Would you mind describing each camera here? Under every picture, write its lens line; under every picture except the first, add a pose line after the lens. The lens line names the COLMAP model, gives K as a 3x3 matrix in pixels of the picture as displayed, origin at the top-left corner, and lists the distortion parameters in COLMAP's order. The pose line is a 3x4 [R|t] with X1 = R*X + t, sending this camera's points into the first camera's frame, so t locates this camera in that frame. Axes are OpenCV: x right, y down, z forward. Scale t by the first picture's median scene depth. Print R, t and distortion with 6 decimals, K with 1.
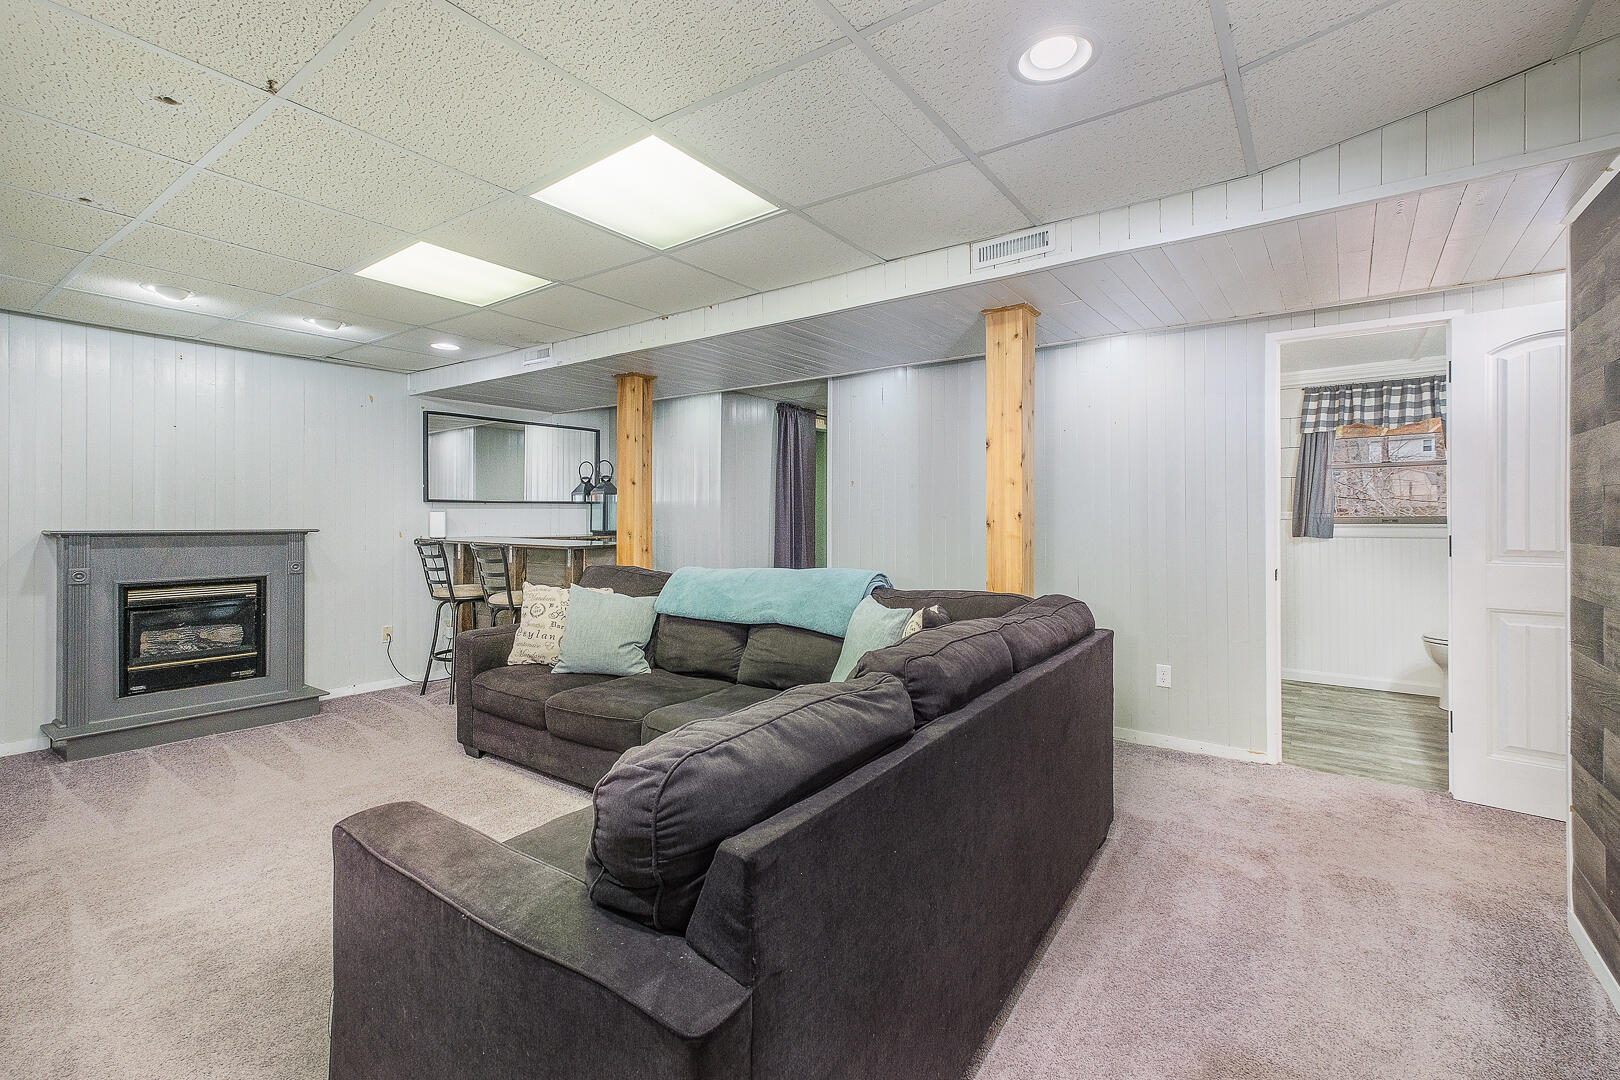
lens RADIAL K [[710.4, 0, 809.1], [0, 710.4, 528.3], [0, 0, 1]] dist [0.010533, -0.000532]
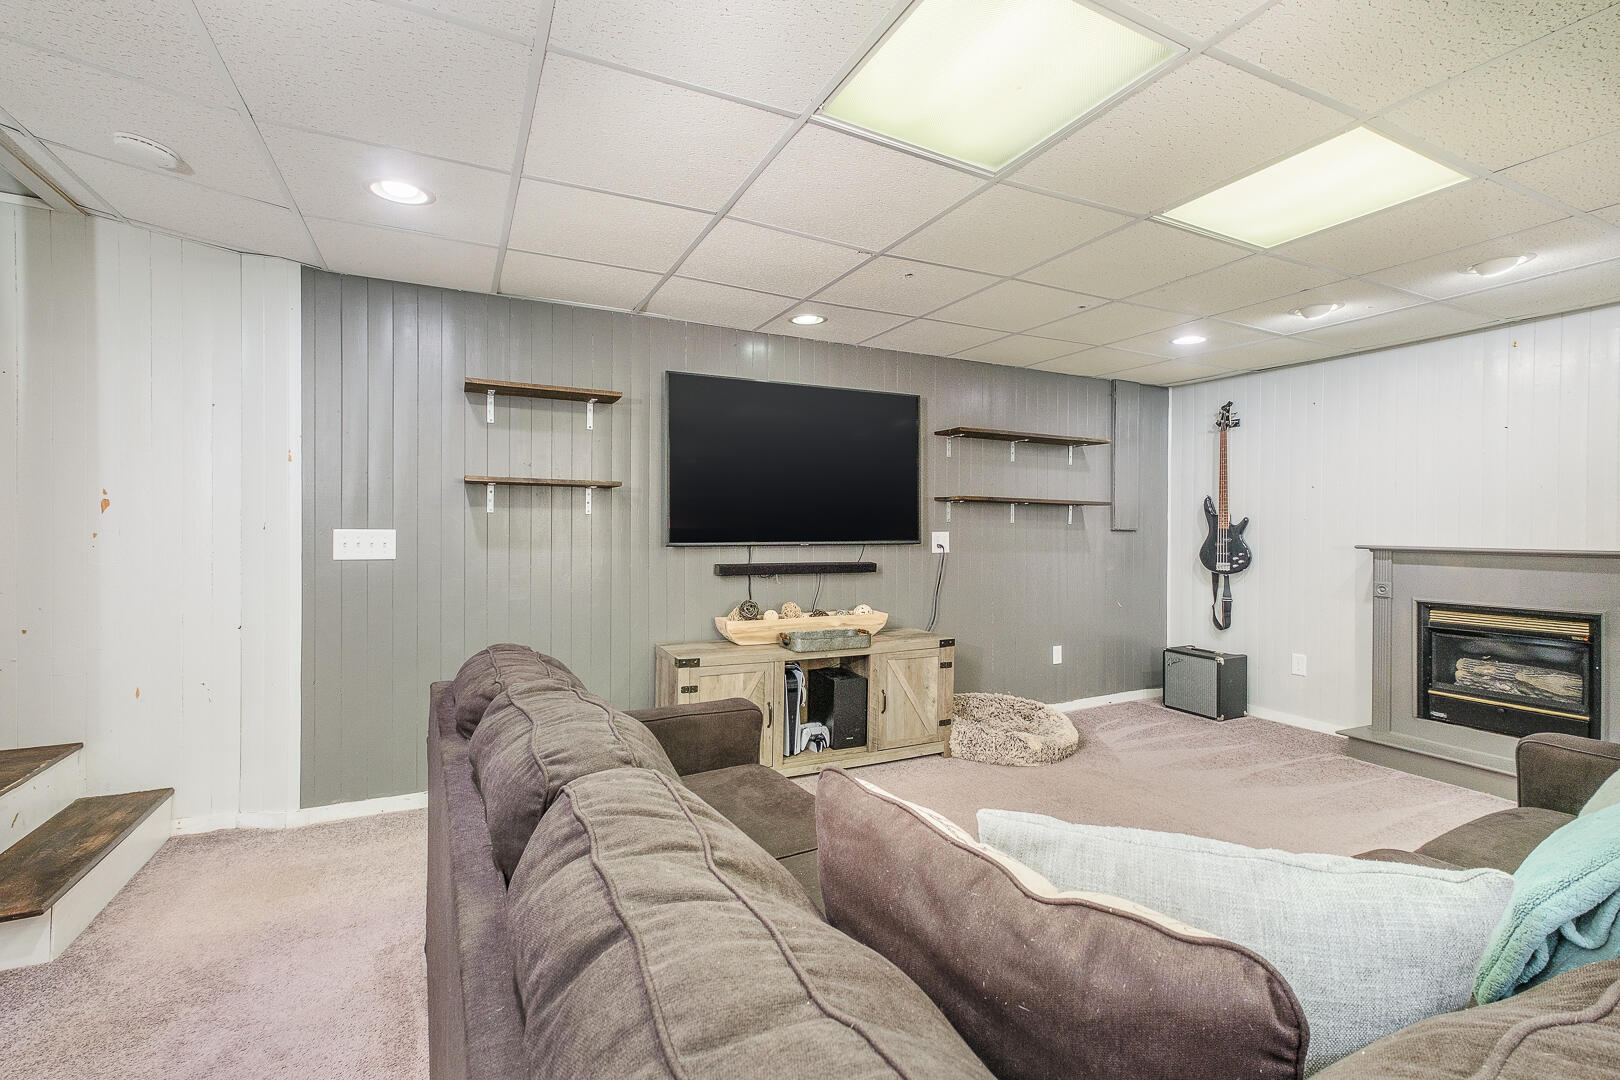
lens RADIAL K [[710.4, 0, 812.5], [0, 710.4, 530.5], [0, 0, 1]] dist [0.010533, -0.000532]
pose [[-0.449801, -0.009722, -0.893076, 0.271387], [-0.023700, 0.999719, 0.001053, -0.000512], [0.892814, 0.021640, -0.449905, 0.665762]]
